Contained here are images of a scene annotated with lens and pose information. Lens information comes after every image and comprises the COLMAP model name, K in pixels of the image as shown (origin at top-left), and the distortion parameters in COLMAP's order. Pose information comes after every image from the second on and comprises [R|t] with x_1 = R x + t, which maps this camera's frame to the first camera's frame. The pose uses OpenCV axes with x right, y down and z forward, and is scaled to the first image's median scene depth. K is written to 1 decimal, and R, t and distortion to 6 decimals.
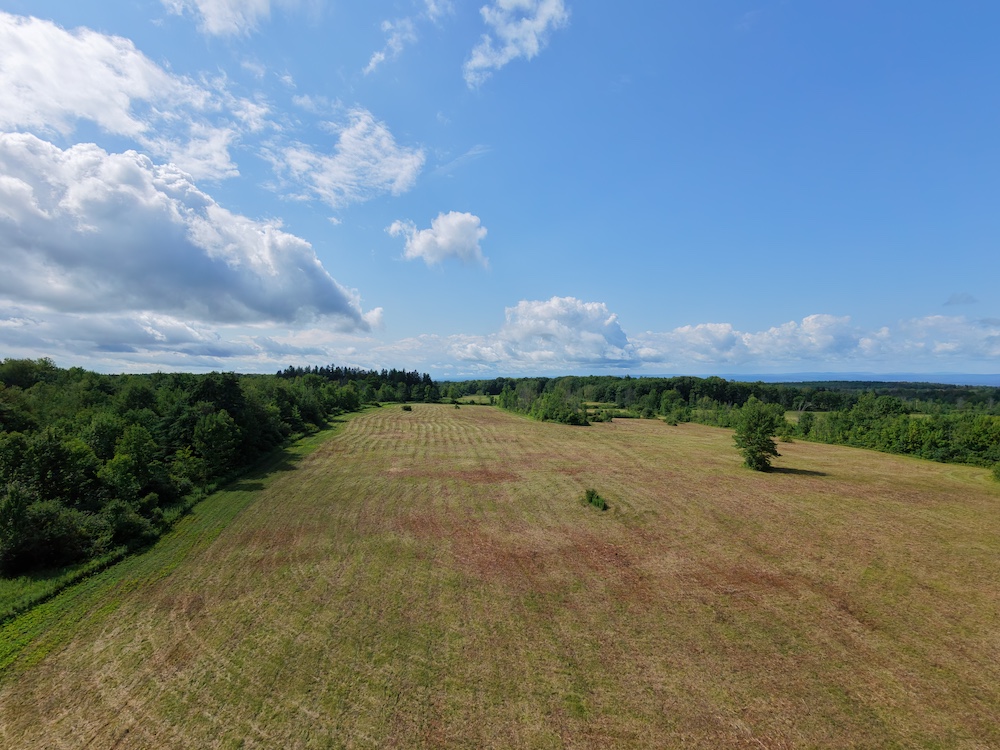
lens RADIAL K [[477.3, 0, 500.7], [0, 477.3, 376.6], [0, 0, 1]] dist [-0.002484, 0.002565]
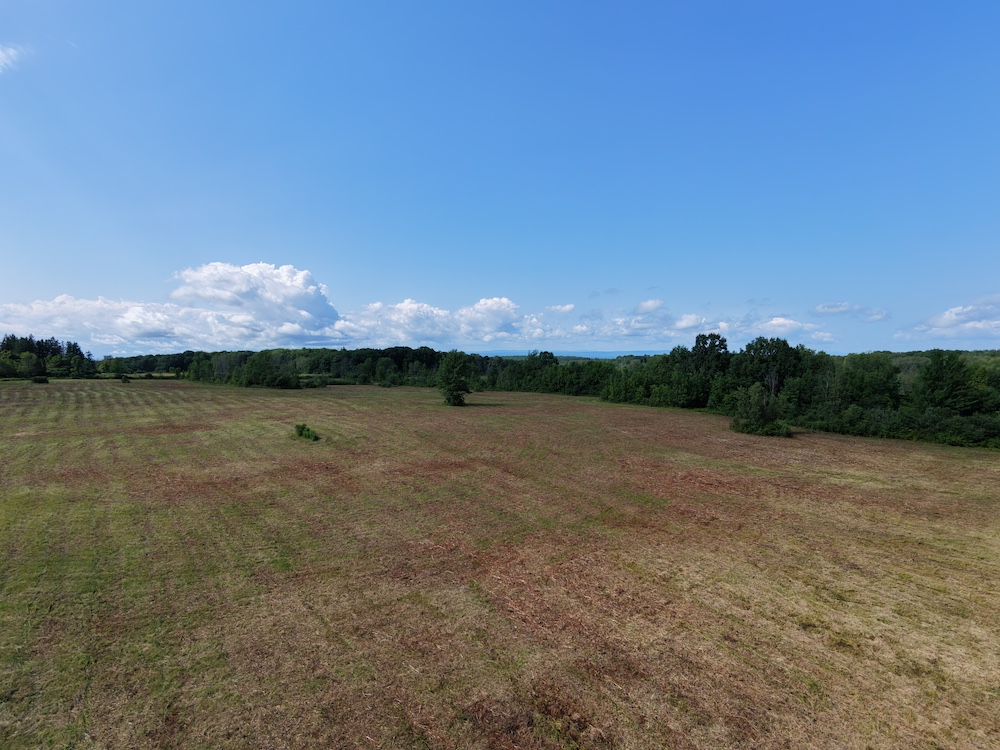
lens RADIAL K [[477.3, 0, 500.7], [0, 477.3, 376.6], [0, 0, 1]] dist [-0.002484, 0.002565]
pose [[0.838206, -0.035969, 0.544167, 0.002090], [0.009844, 0.998658, 0.050847, 0.093904], [-0.545265, -0.037263, 0.837435, -0.047988]]
